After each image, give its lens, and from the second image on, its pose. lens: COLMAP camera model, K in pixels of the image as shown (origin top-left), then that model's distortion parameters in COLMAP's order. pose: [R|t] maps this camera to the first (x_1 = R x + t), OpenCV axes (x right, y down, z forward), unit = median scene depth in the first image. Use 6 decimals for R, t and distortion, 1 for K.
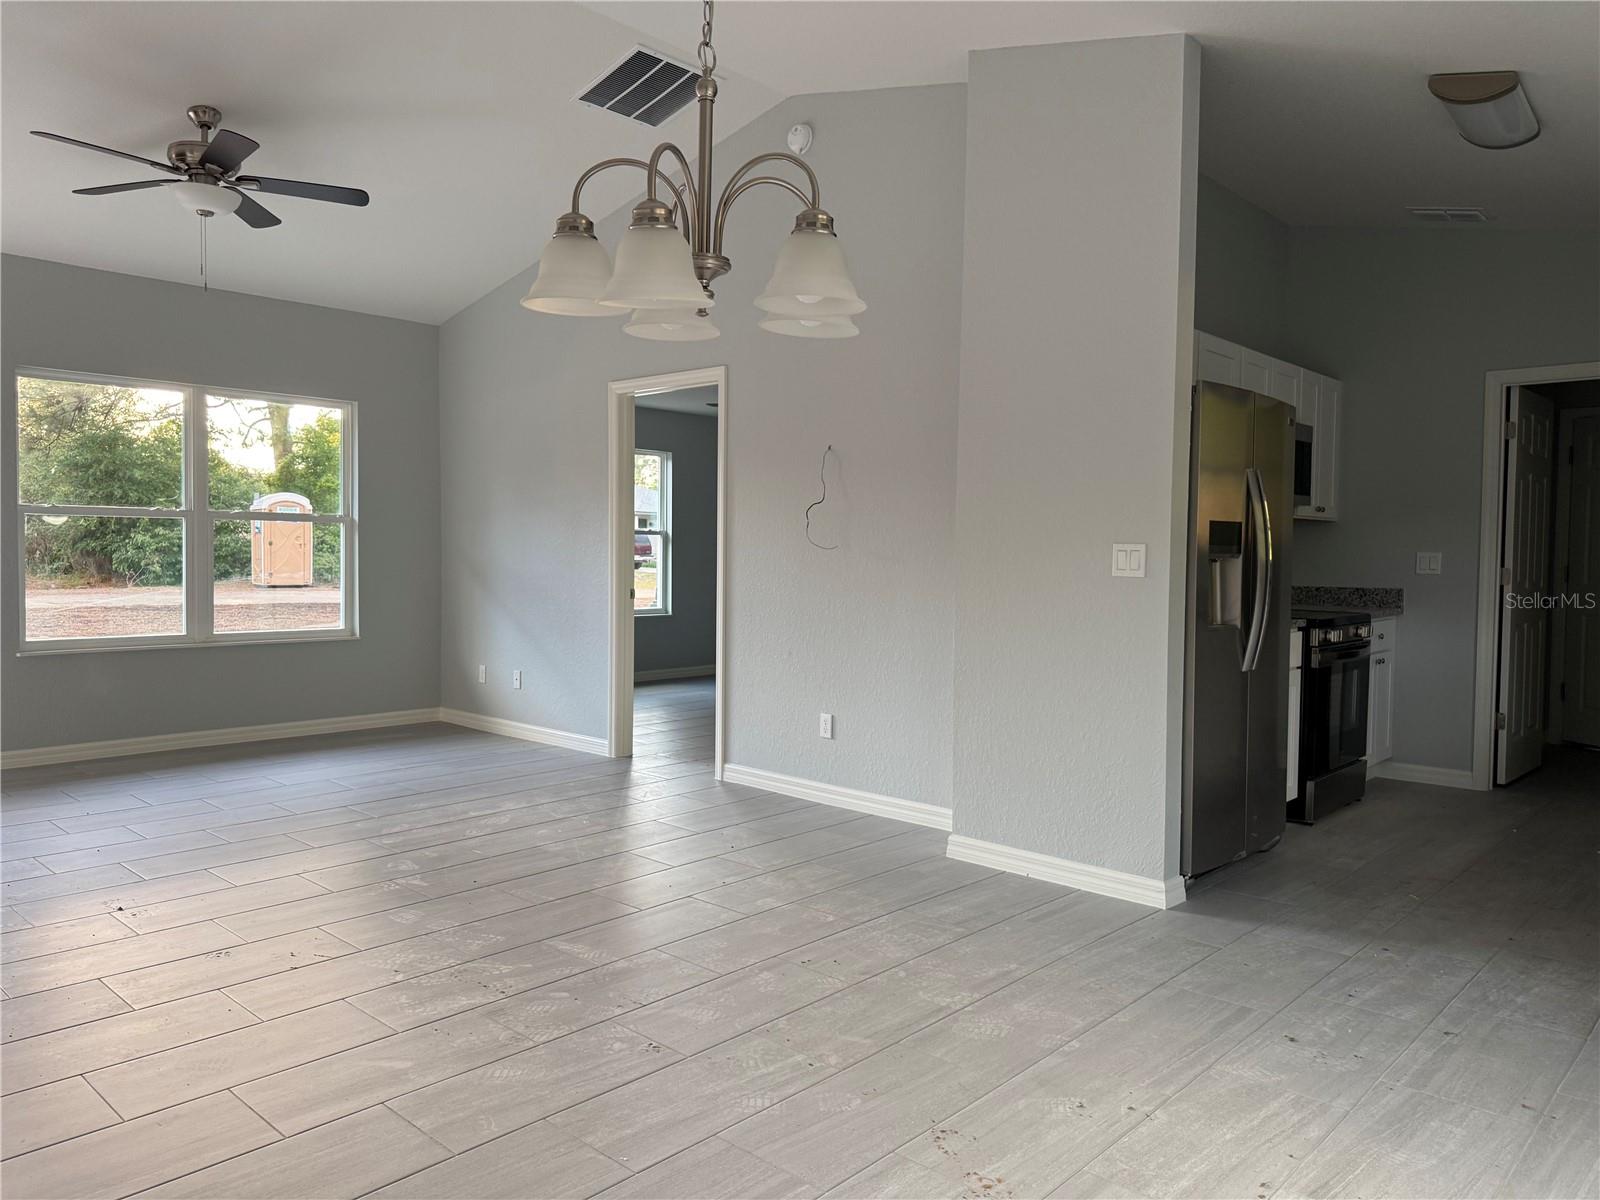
lens RADIAL K [[1115.0, 0, 800.0], [0, 1115.0, 600.0], [0, 0, 1]] dist [-0.007880, -0.003232]
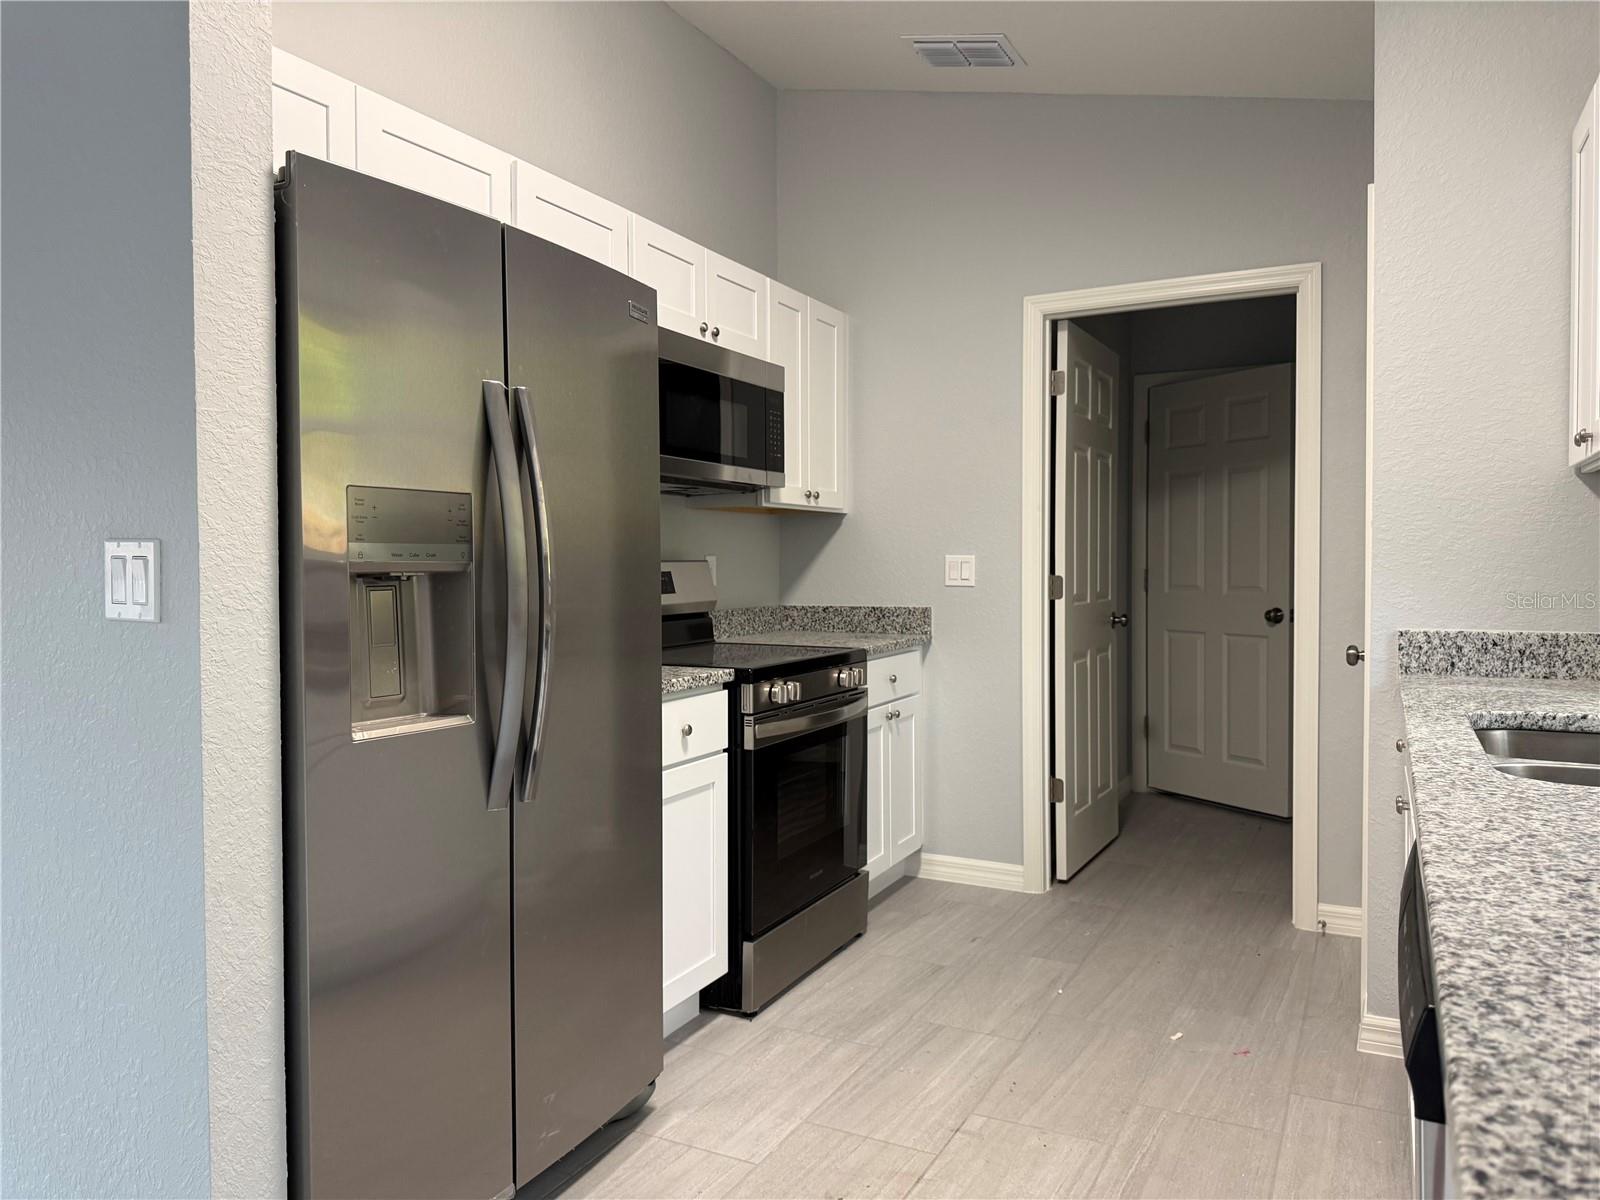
lens RADIAL K [[1114.1, 0, 797.2], [0, 1114.1, 593.5], [0, 0, 1]] dist [0.098510, -0.000609]
pose [[0.961617, -0.020722, 0.273610, 0.292803], [0.024990, 0.999614, -0.012124, -0.013739], [-0.273253, 0.018497, 0.961764, 0.372224]]
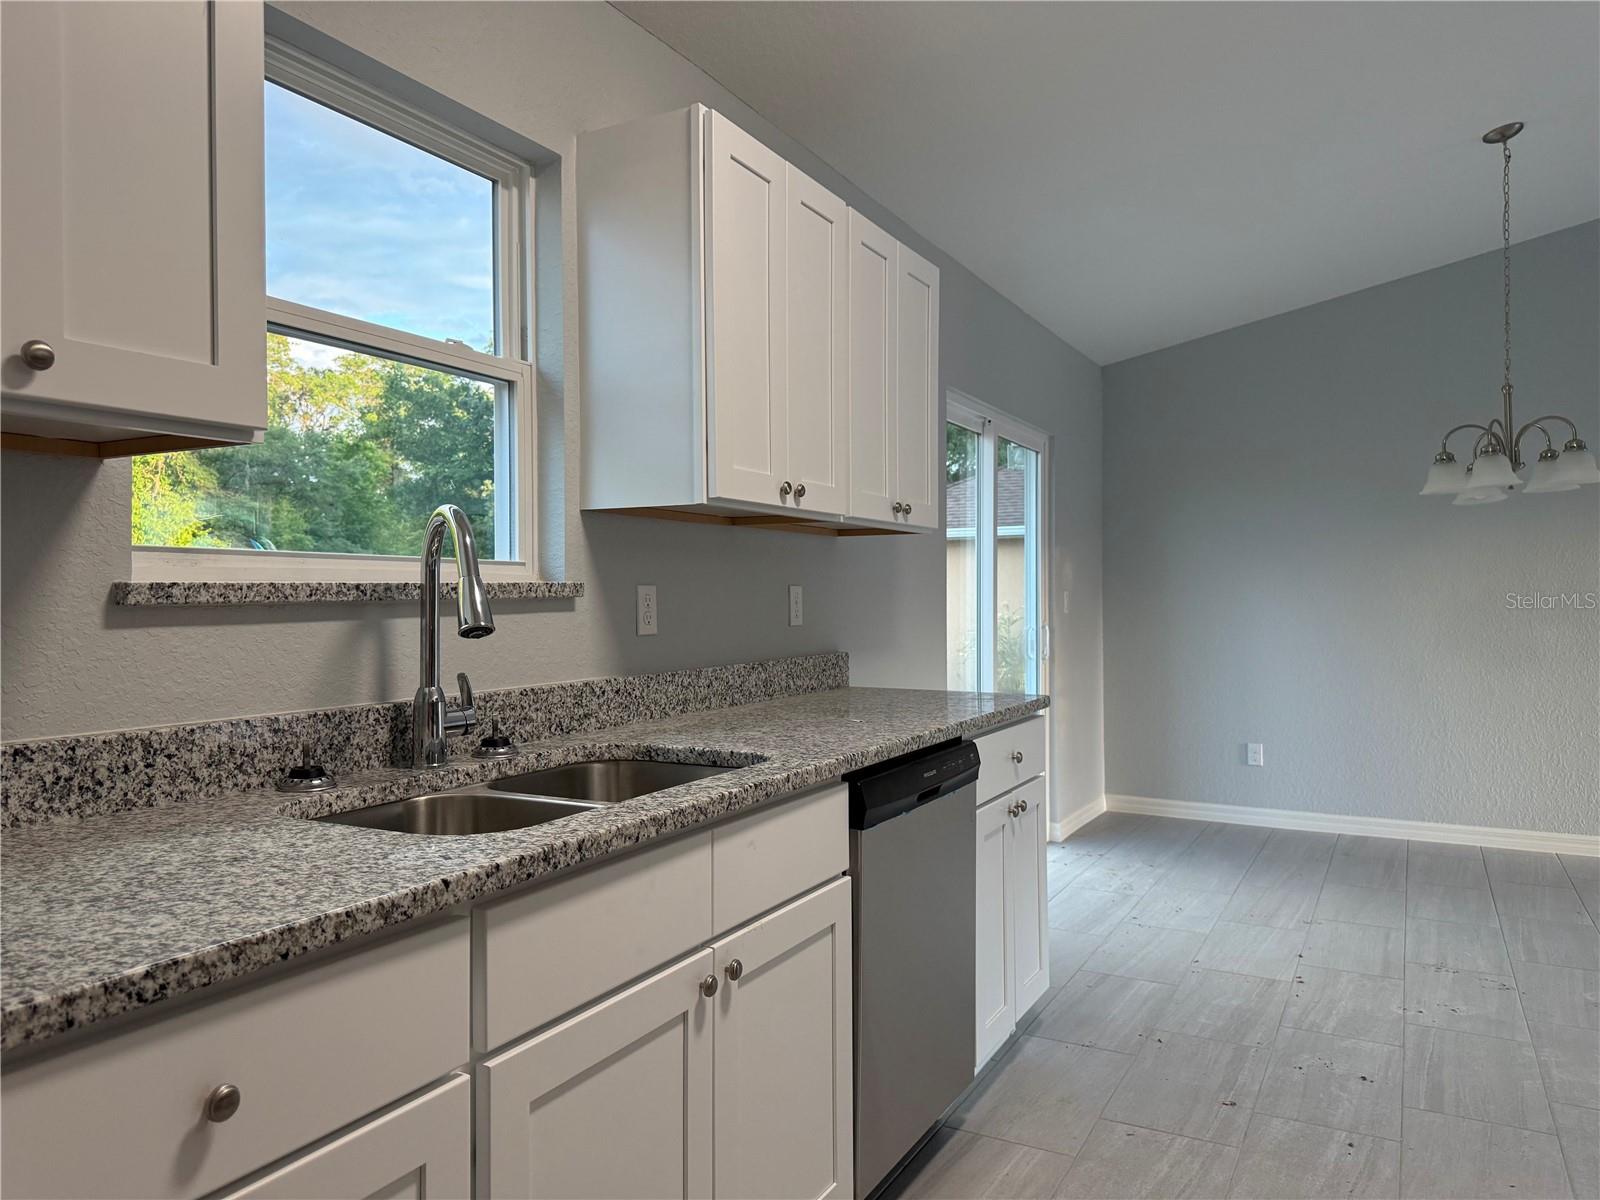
lens RADIAL K [[1115.0, 0, 800.0], [0, 1115.0, 600.0], [0, 0, 1]] dist [-0.007880, -0.003232]
pose [[-0.965829, -0.001690, -0.259174, 0.773334], [-0.014165, 0.998828, 0.046274, -0.050838], [0.258792, 0.048364, -0.964721, 1.172696]]
